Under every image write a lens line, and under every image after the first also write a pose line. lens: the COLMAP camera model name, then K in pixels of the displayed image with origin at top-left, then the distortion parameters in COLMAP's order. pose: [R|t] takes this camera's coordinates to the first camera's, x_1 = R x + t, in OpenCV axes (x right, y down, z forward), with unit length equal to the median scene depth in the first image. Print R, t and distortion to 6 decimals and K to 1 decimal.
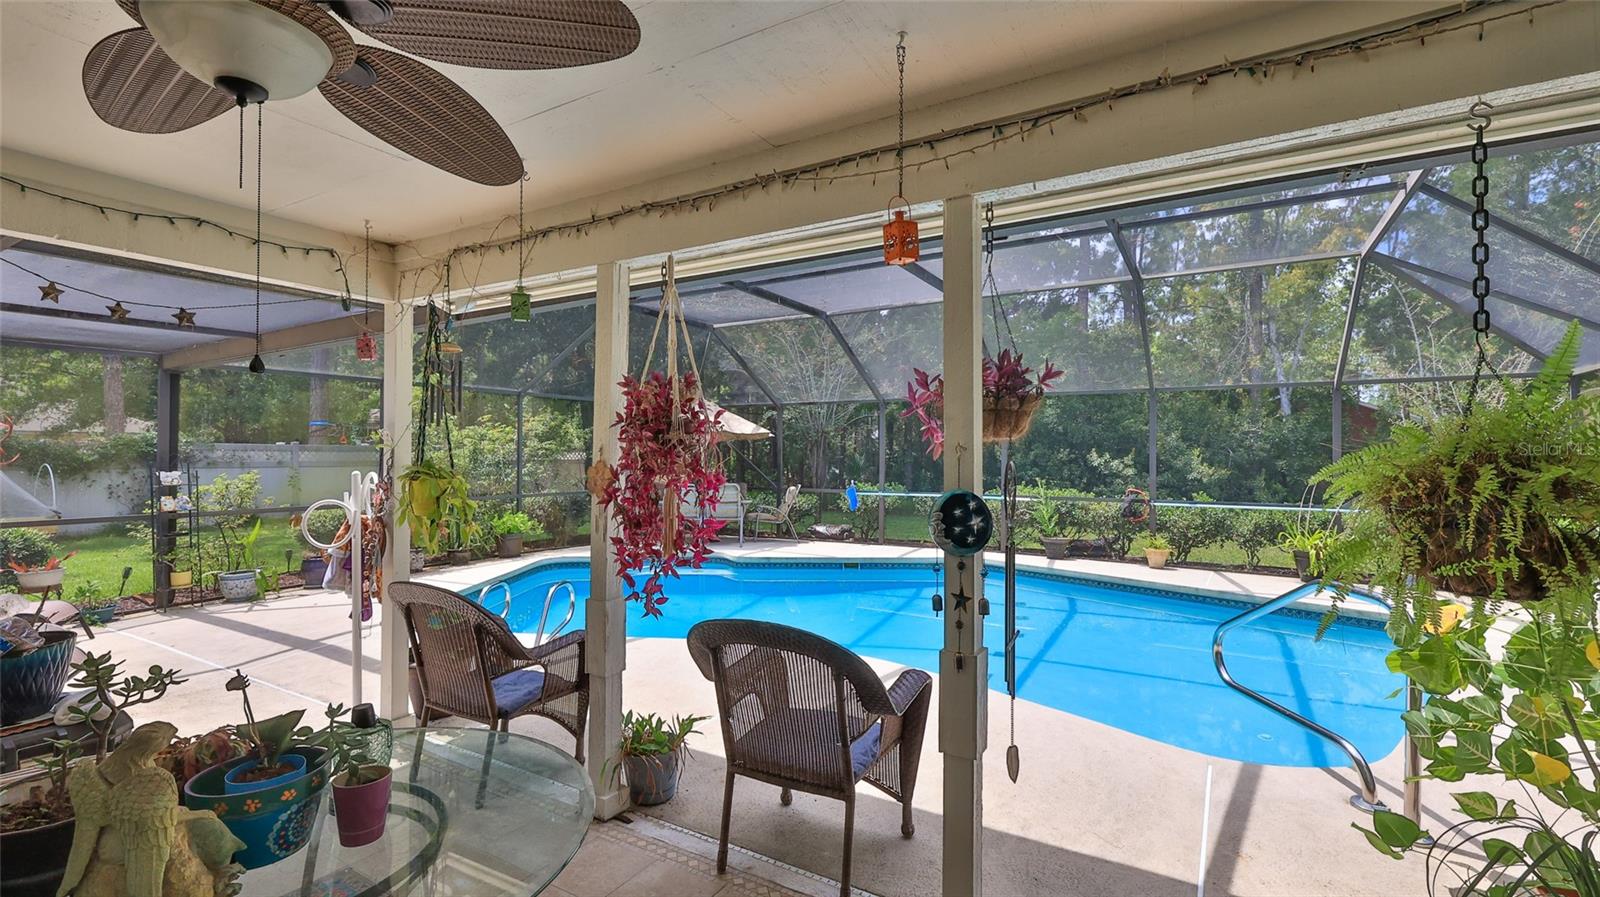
lens RADIAL K [[707.7, 0, 800.0], [0, 707.7, 448.5], [0, 0, 1]] dist [-0.000262, -0.000803]
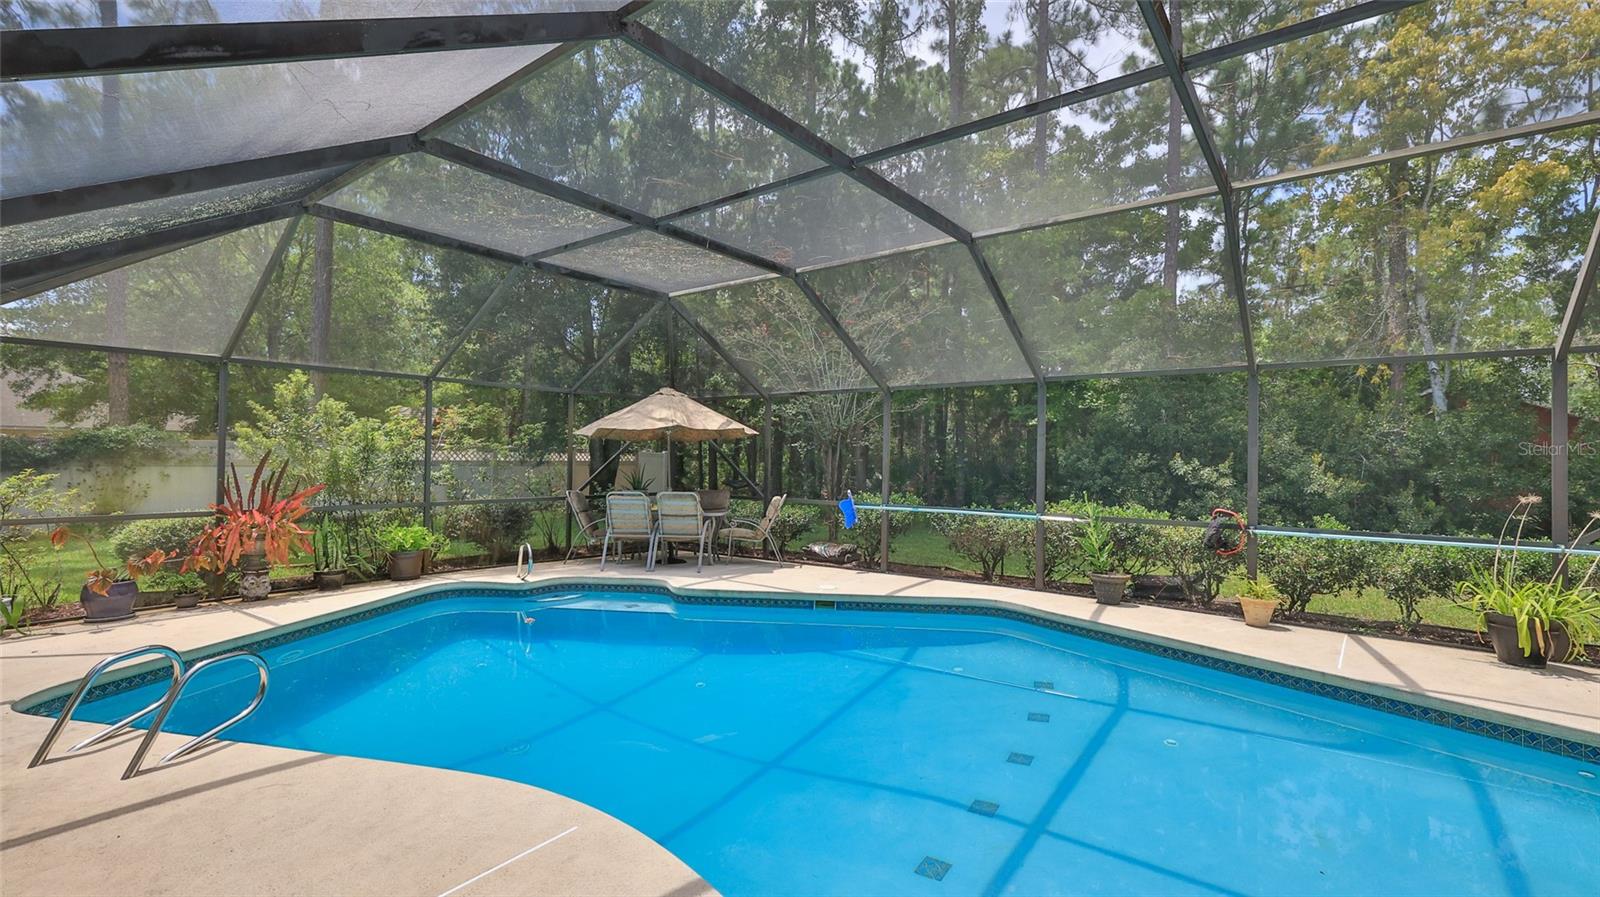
lens RADIAL K [[707.7, 0, 800.0], [0, 707.7, 448.5], [0, 0, 1]] dist [-0.000262, -0.000803]
pose [[0.993142, 0.007121, -0.116699, 0.105678], [-0.007794, 0.999955, -0.005317, 0.003409], [0.116656, 0.006191, 0.993153, 0.197649]]
